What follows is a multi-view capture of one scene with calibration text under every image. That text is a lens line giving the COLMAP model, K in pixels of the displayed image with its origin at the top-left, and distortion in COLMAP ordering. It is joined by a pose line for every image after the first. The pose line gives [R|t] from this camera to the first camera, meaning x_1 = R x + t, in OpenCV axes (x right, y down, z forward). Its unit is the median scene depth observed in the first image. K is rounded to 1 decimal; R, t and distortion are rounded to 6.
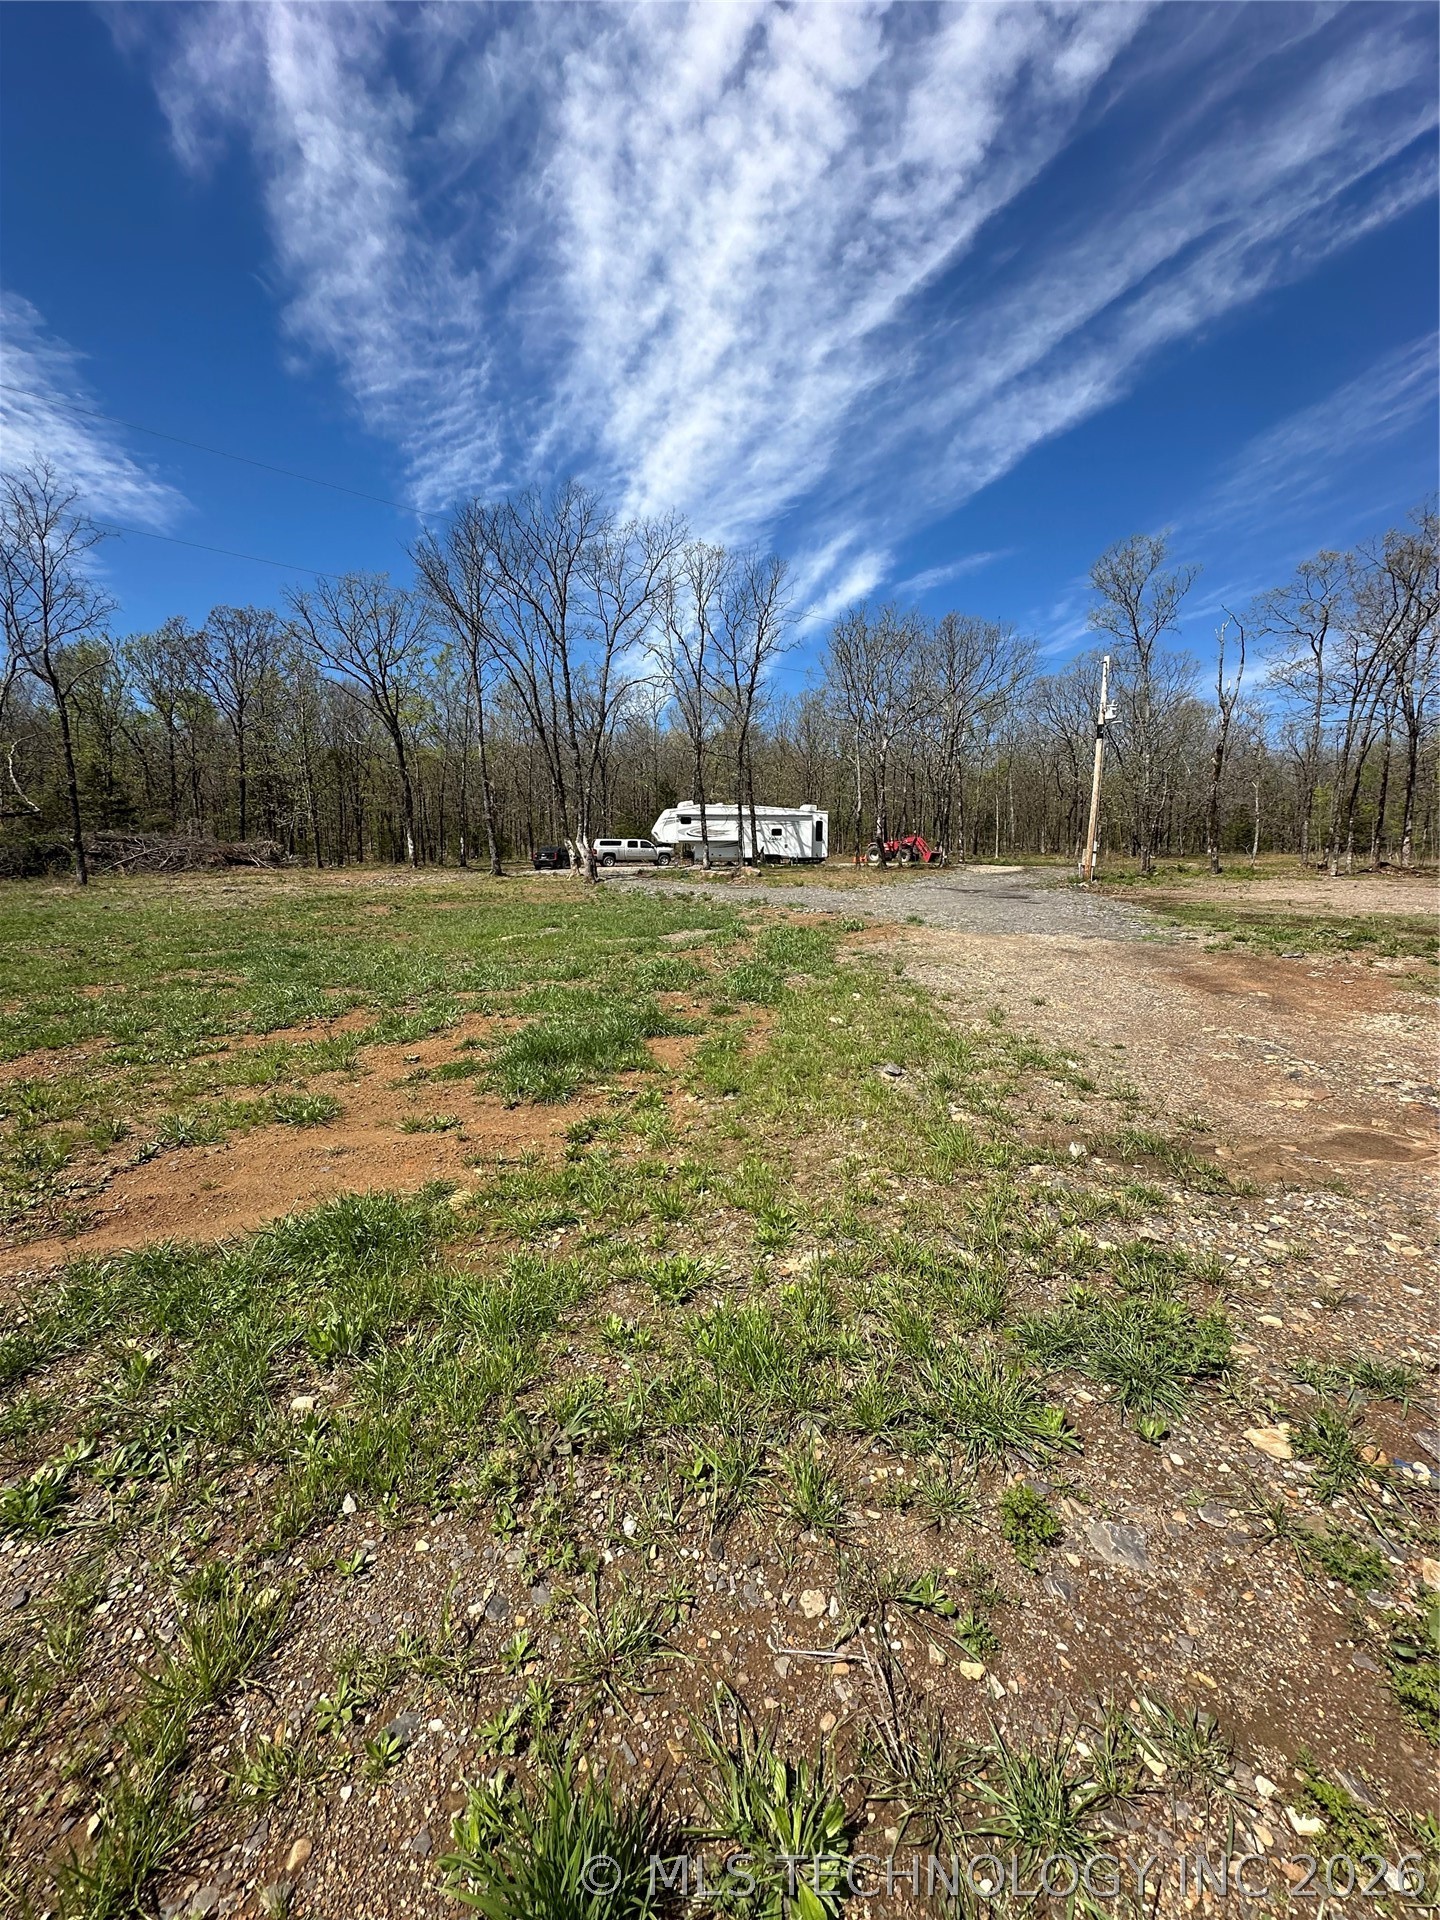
lens RADIAL K [[760.6, 0, 717.0], [0, 760.6, 948.6], [0, 0, 1]] dist [-0.003550, 0.000881]
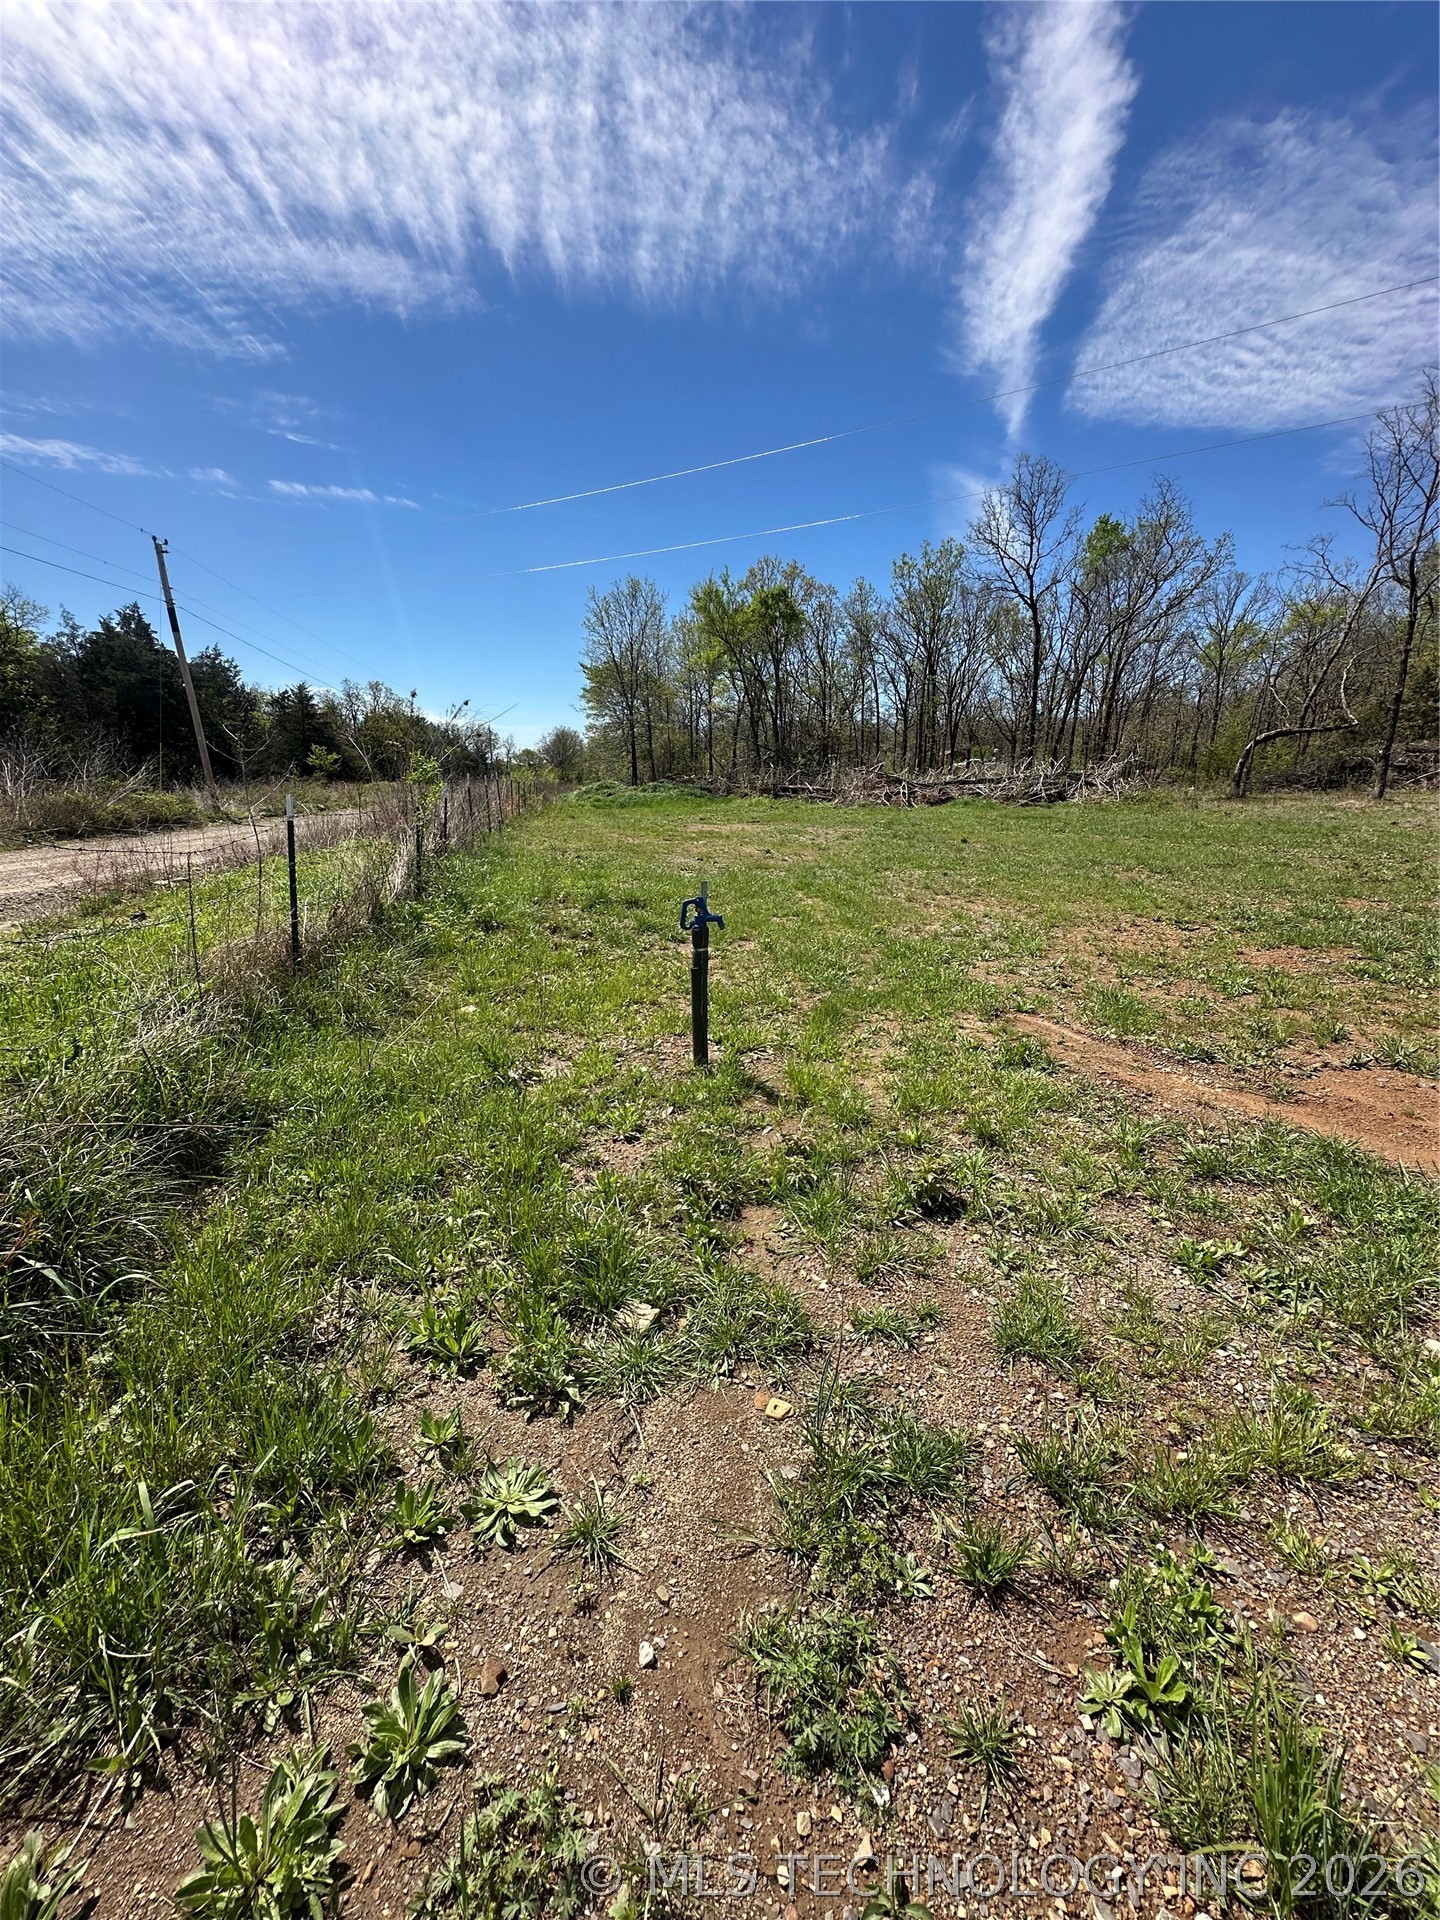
lens RADIAL K [[760.6, 0, 709.7], [0, 760.6, 971.1], [0, 0, 1]] dist [-0.003550, 0.000881]
pose [[0.166259, 0.247955, -0.954398, 0.019096], [-0.112530, 0.966317, 0.231449, 0.002256], [0.979640, 0.068918, 0.188561, -0.023280]]
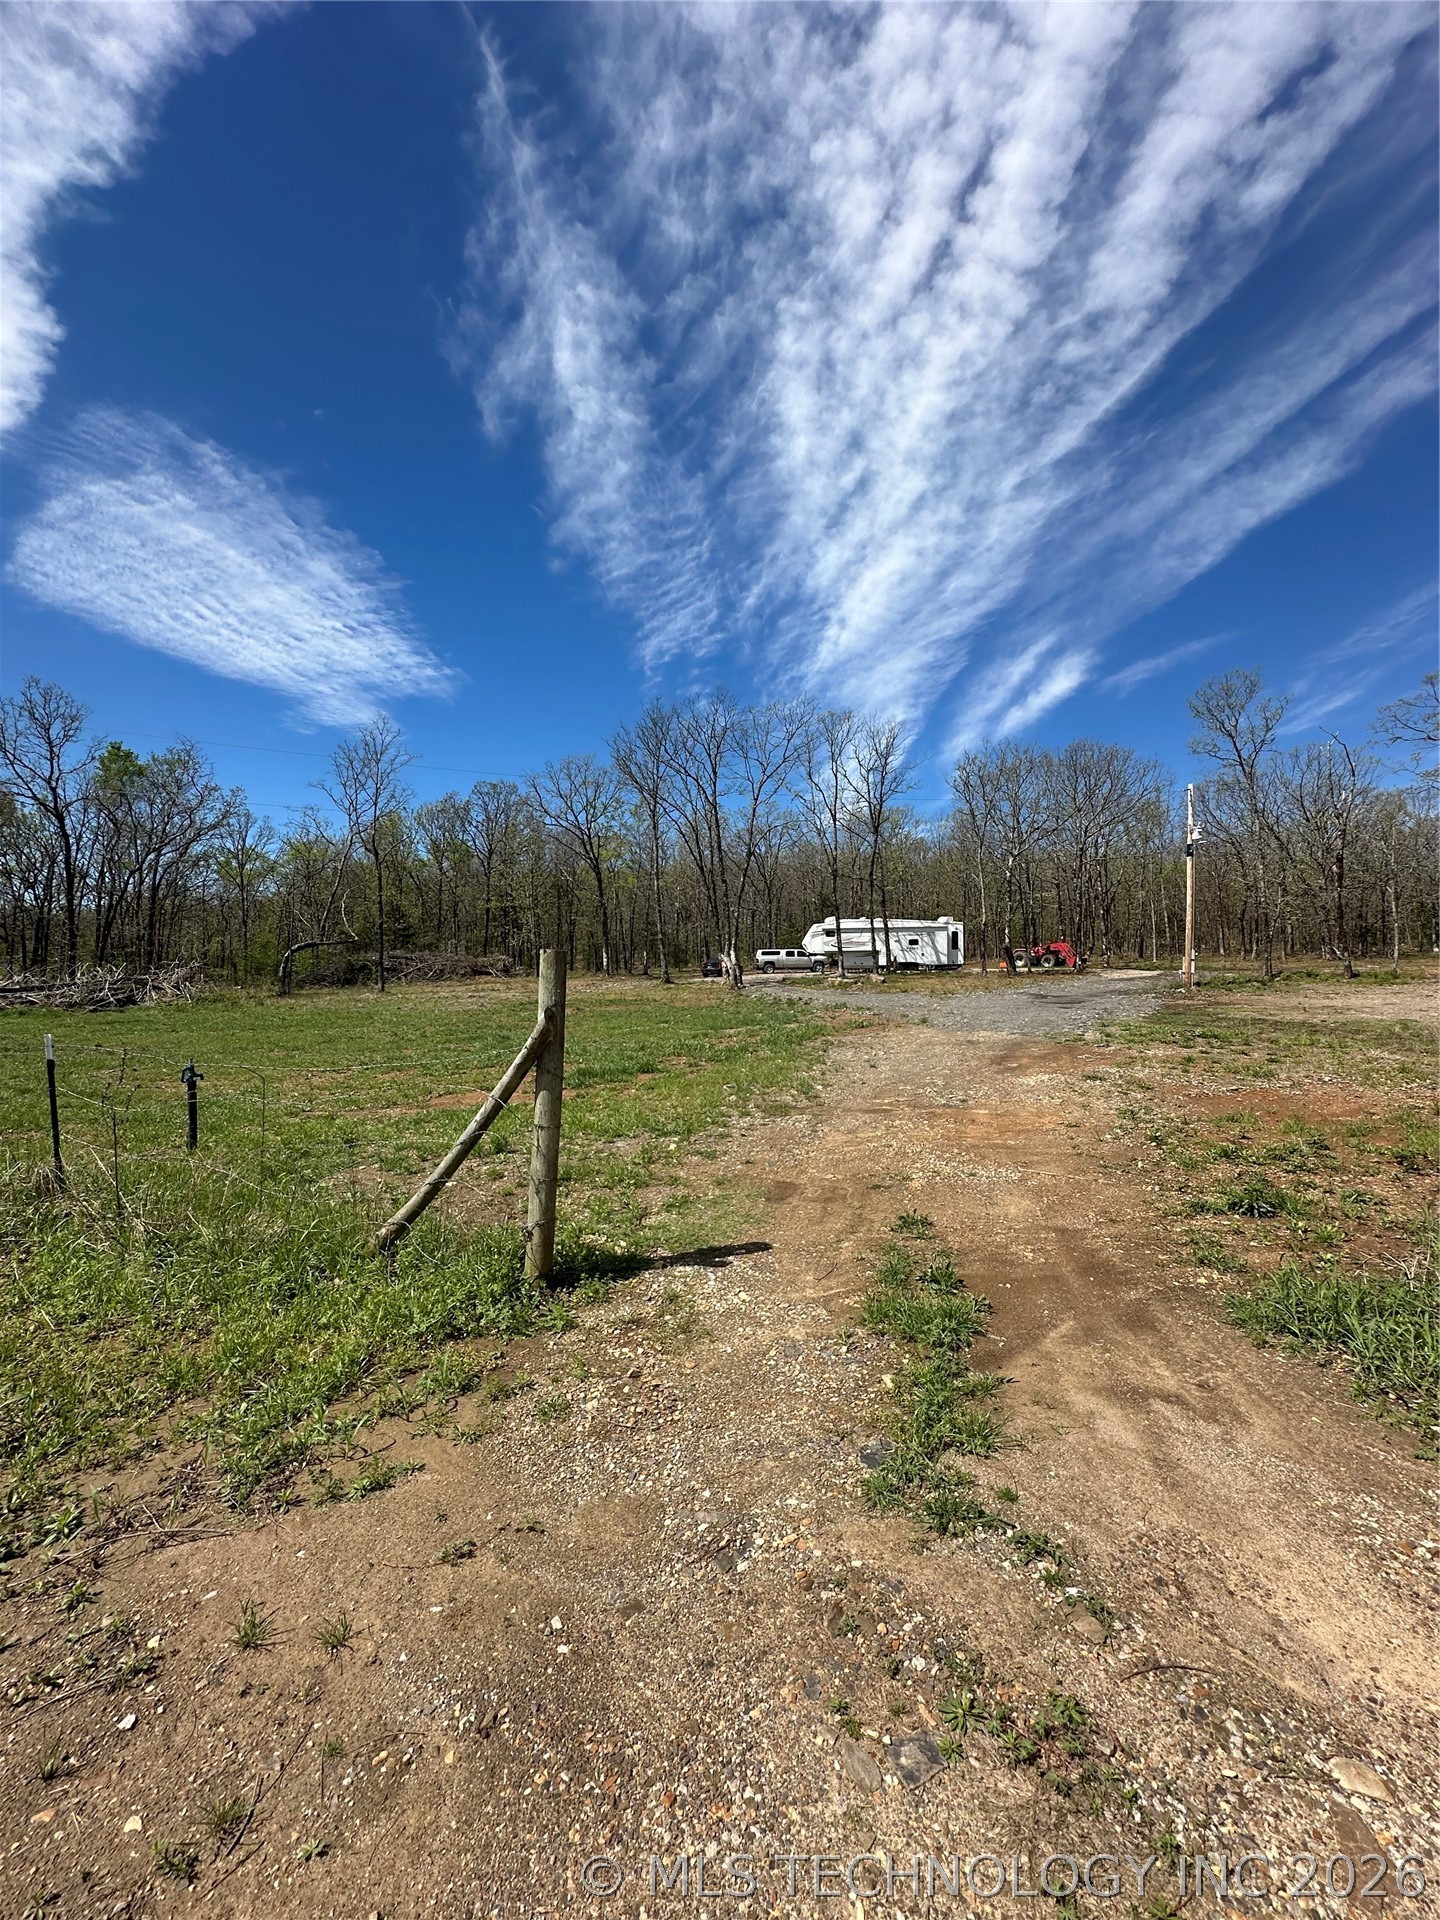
lens RADIAL K [[760.6, 0, 740.0], [0, 760.6, 921.7], [0, 0, 1]] dist [-0.003550, 0.000881]
pose [[0.971613, -0.021279, -0.235618, 0.092551], [-0.018322, 0.986187, -0.164618, 0.005752], [0.235866, 0.164262, 0.957802, -0.130303]]
